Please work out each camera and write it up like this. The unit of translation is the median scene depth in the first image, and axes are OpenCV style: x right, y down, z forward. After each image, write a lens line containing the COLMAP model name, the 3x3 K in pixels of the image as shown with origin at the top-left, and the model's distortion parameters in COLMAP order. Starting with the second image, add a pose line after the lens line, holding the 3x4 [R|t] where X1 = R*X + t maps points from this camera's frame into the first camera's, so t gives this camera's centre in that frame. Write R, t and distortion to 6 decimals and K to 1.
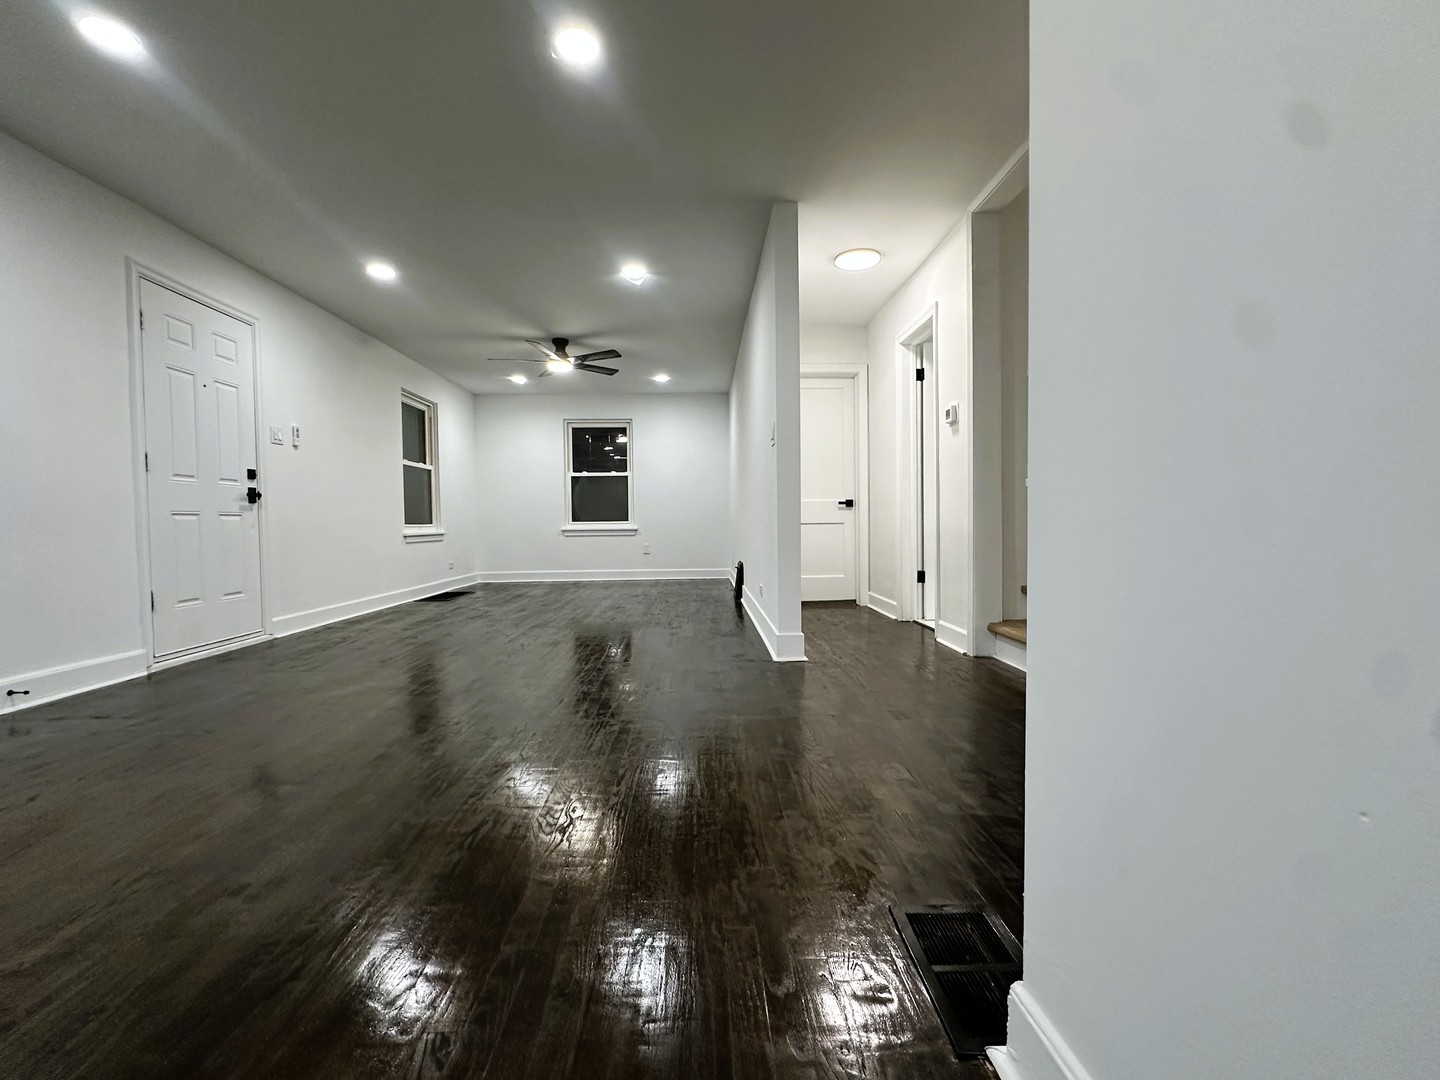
lens RADIAL K [[637.6, 0, 720.0], [0, 637.6, 540.0], [0, 0, 1]] dist [-0.009636, 0.000148]
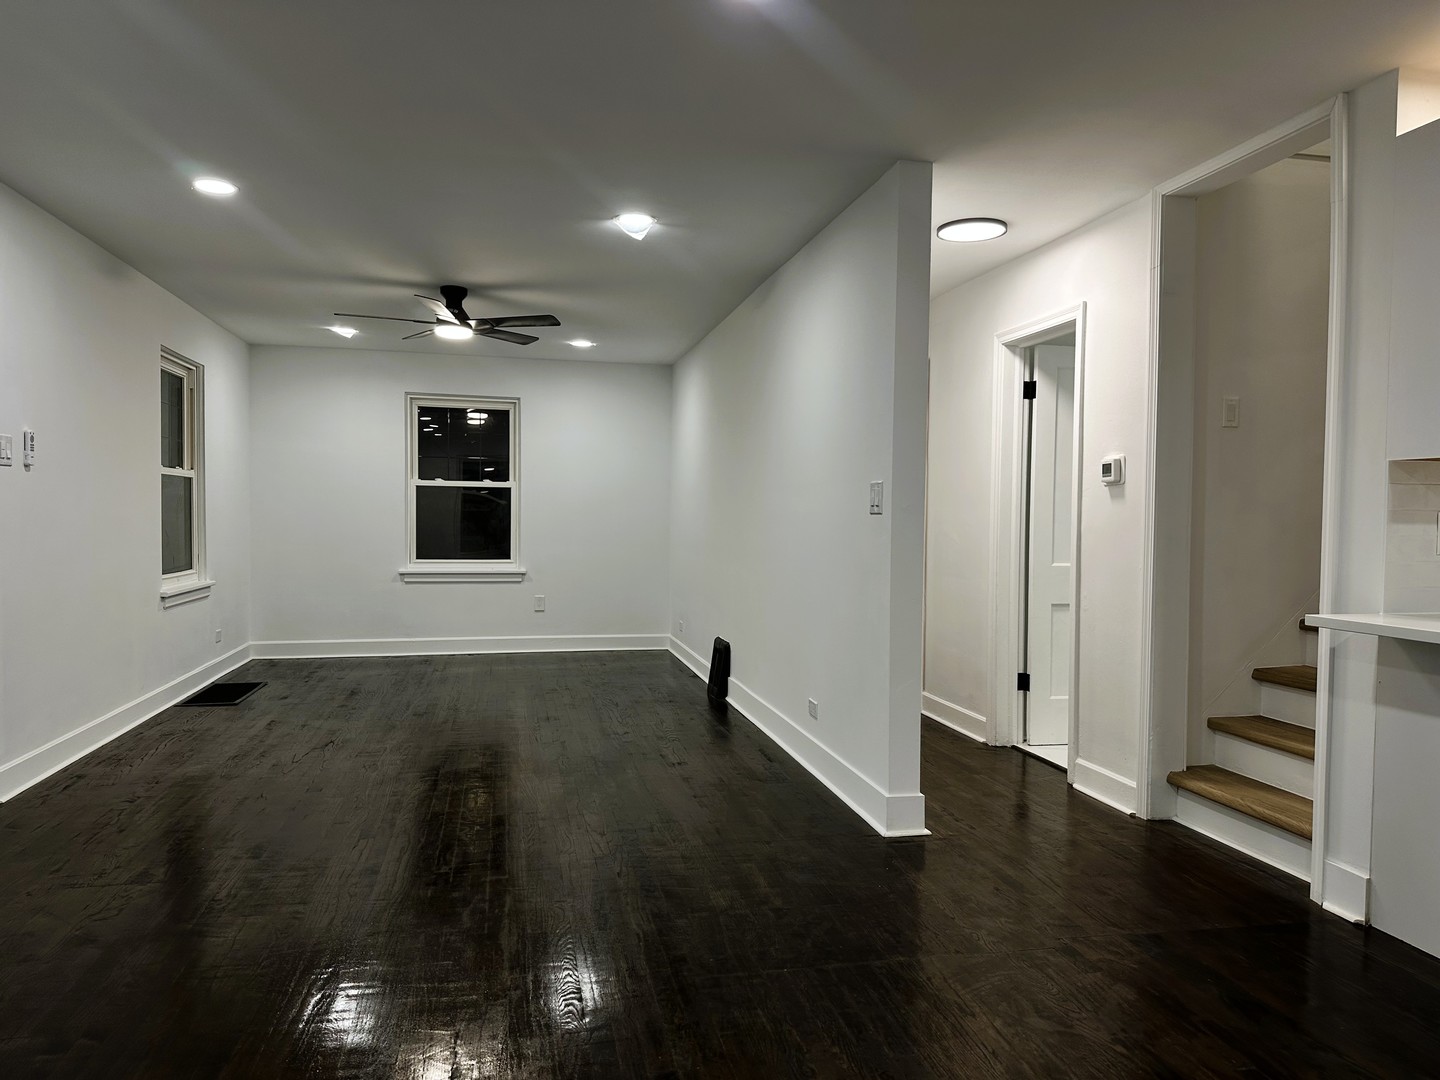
lens RADIAL K [[991.6, 0, 720.0], [0, 991.6, 540.0], [0, 0, 1]] dist [0.093026, -0.130470]
pose [[0.984532, 0.019101, 0.174161, -0.198534], [-0.018161, 0.999811, -0.006987, -0.081869], [-0.174261, 0.003716, 0.984692, -0.011183]]
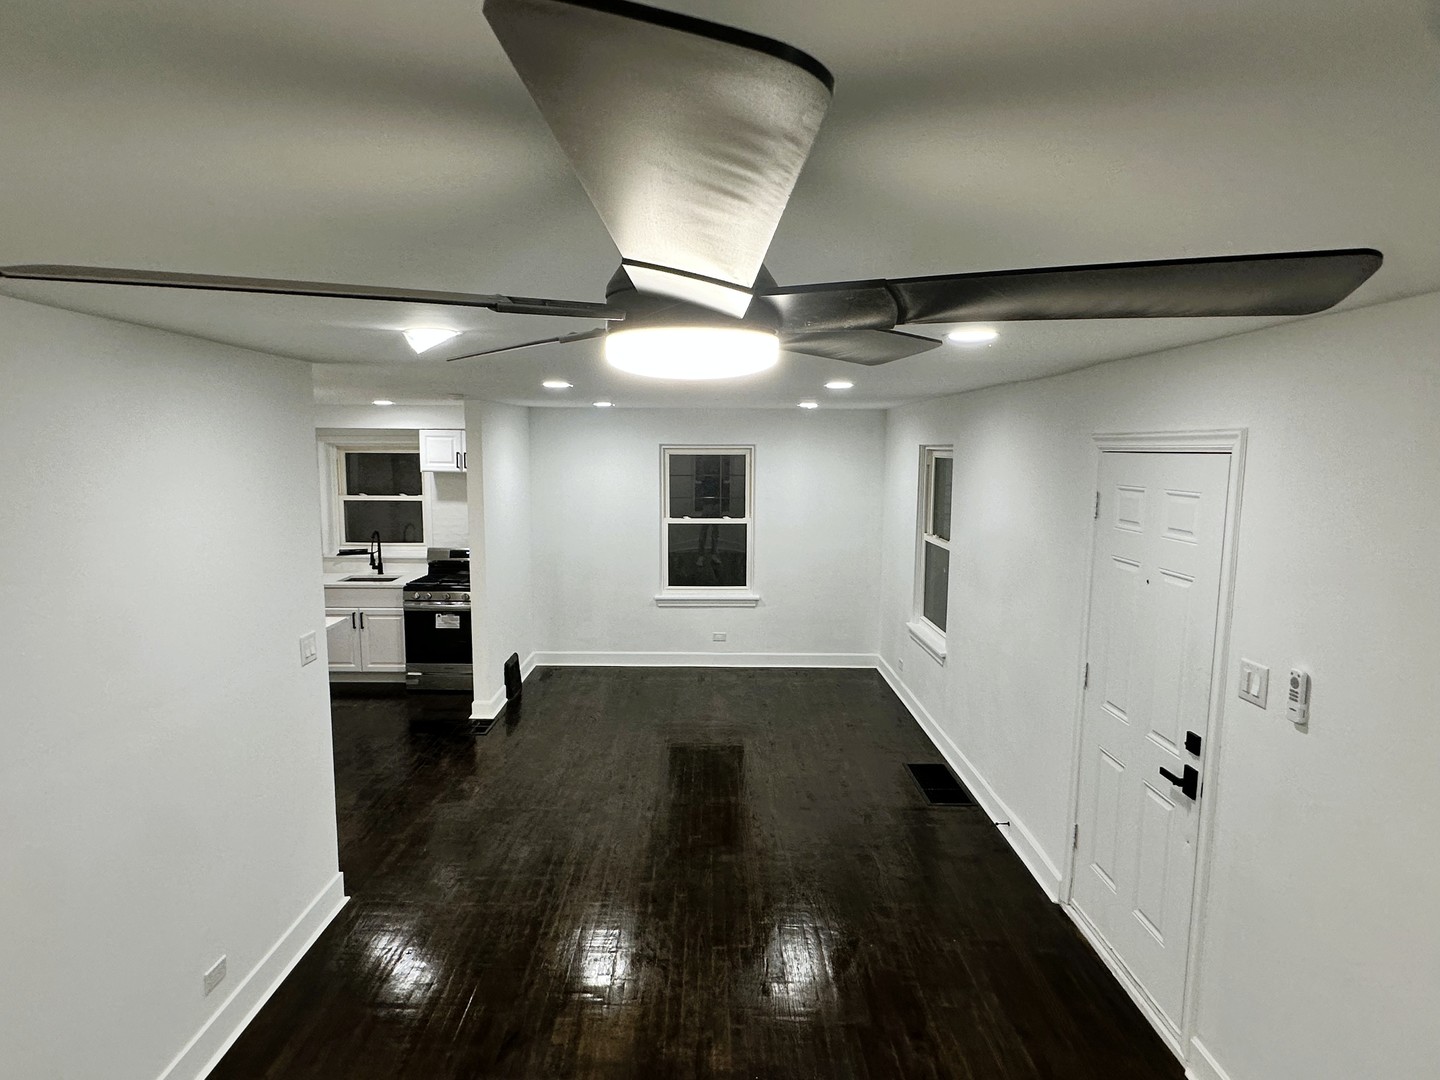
lens RADIAL K [[805.8, 0, 720.0], [0, 805.8, 540.0], [0, 0, 1]] dist [-0.002114, -0.000230]
pose [[-0.999381, 0.002371, 0.035092, -0.326024], [0.007679, 0.988363, 0.151923, -0.321068], [-0.034324, 0.152098, -0.987769, 1.419785]]
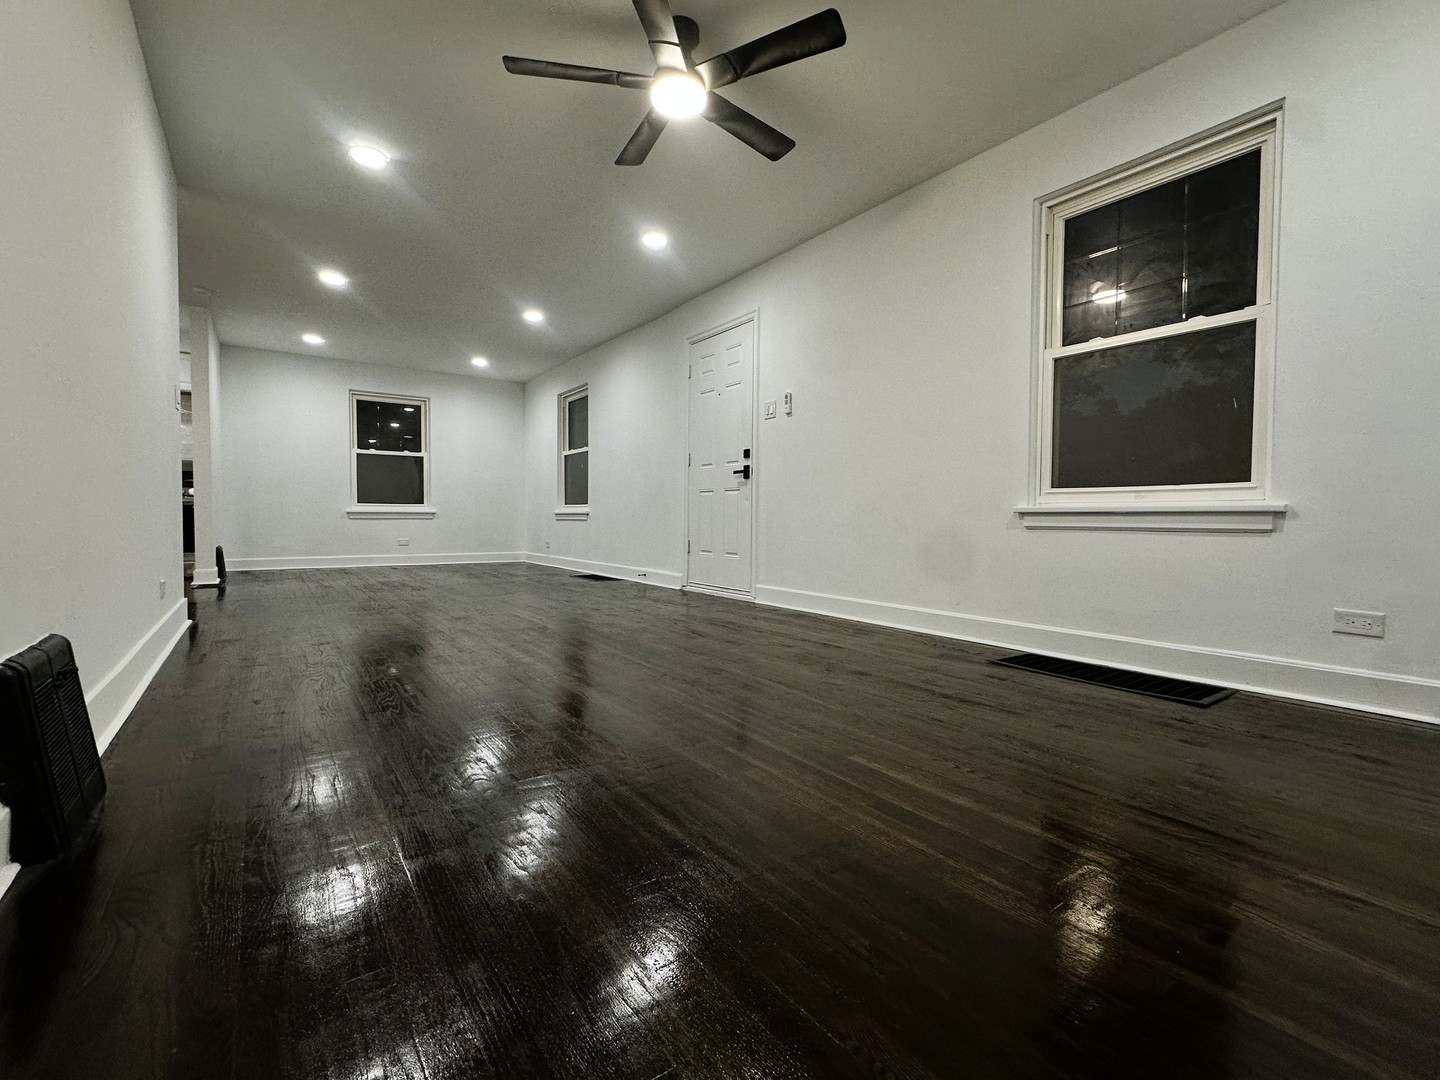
lens RADIAL K [[636.4, 0, 720.0], [0, 636.4, 540.0], [0, 0, 1]] dist [-0.000327, -0.000301]
pose [[-0.834196, 0.026230, -0.550845, -0.051438], [-0.012385, 0.997725, 0.066265, -0.020020], [0.551330, 0.062100, -0.831973, 1.683978]]
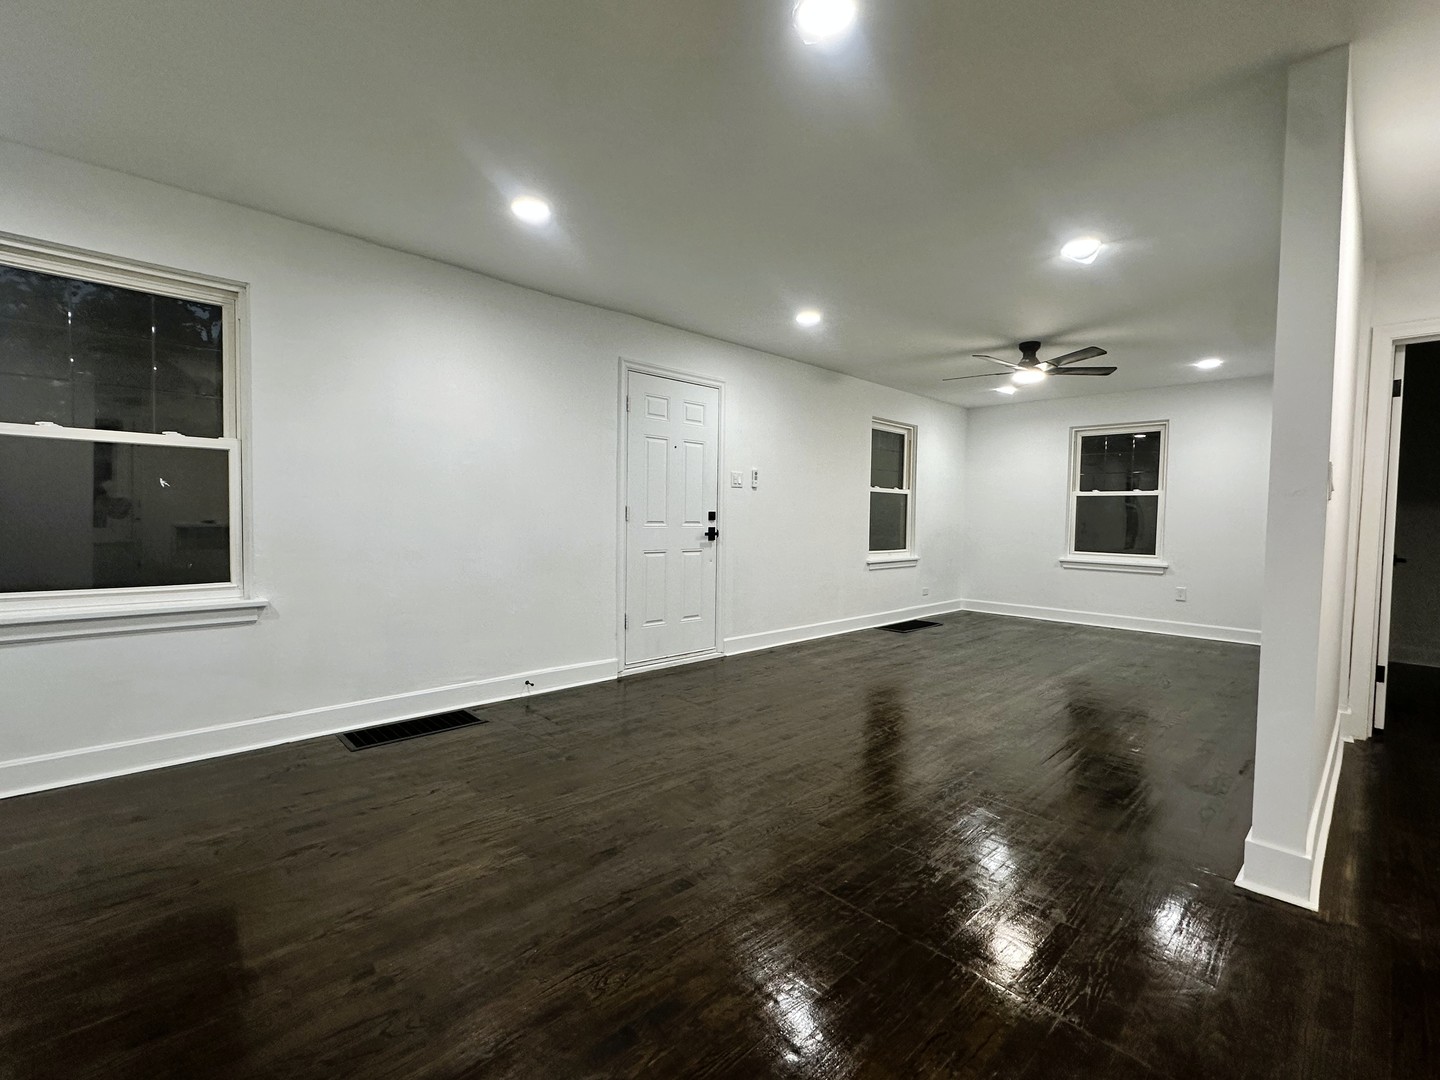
lens RADIAL K [[636.4, 0, 720.0], [0, 636.4, 540.0], [0, 0, 1]] dist [-0.000327, -0.000301]
pose [[0.665625, 0.052656, -0.744427, 0.133137], [-0.046570, 0.998494, 0.028987, -0.081564], [0.744832, 0.015374, 0.667075, 0.193586]]
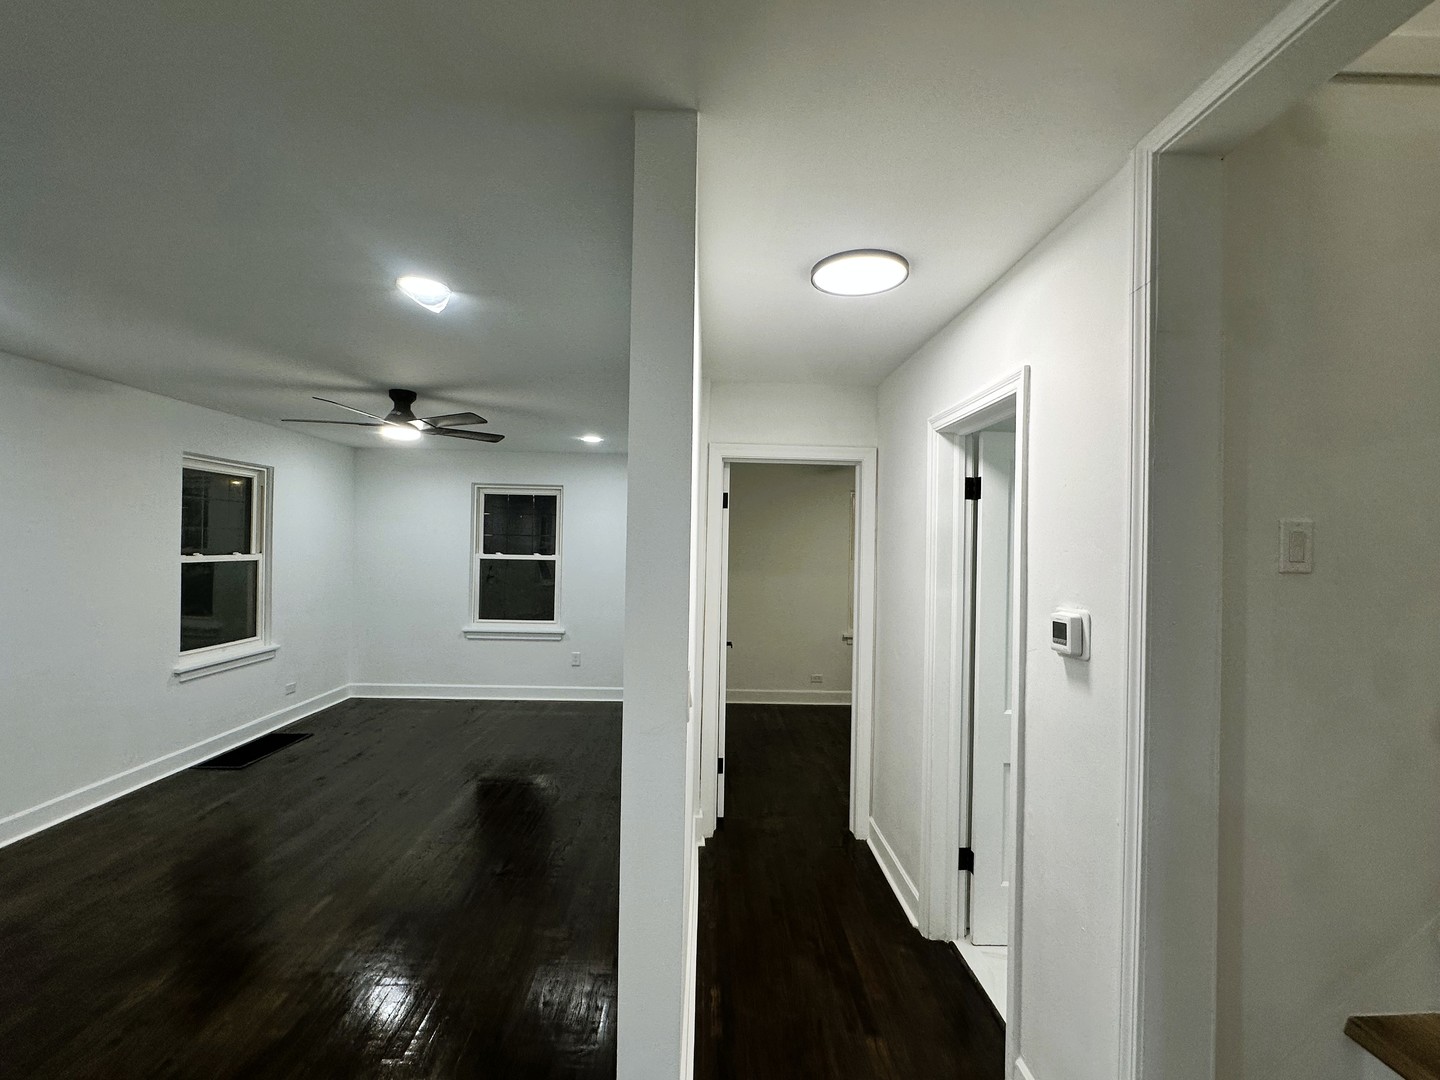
lens RADIAL K [[637.6, 0, 720.0], [0, 637.6, 540.0], [0, 0, 1]] dist [-0.009636, 0.000148]
pose [[0.999412, 0.031638, -0.013209, 0.104931], [-0.032100, 0.998824, -0.036338, -0.185492], [0.012044, 0.036741, 0.999252, 0.445981]]
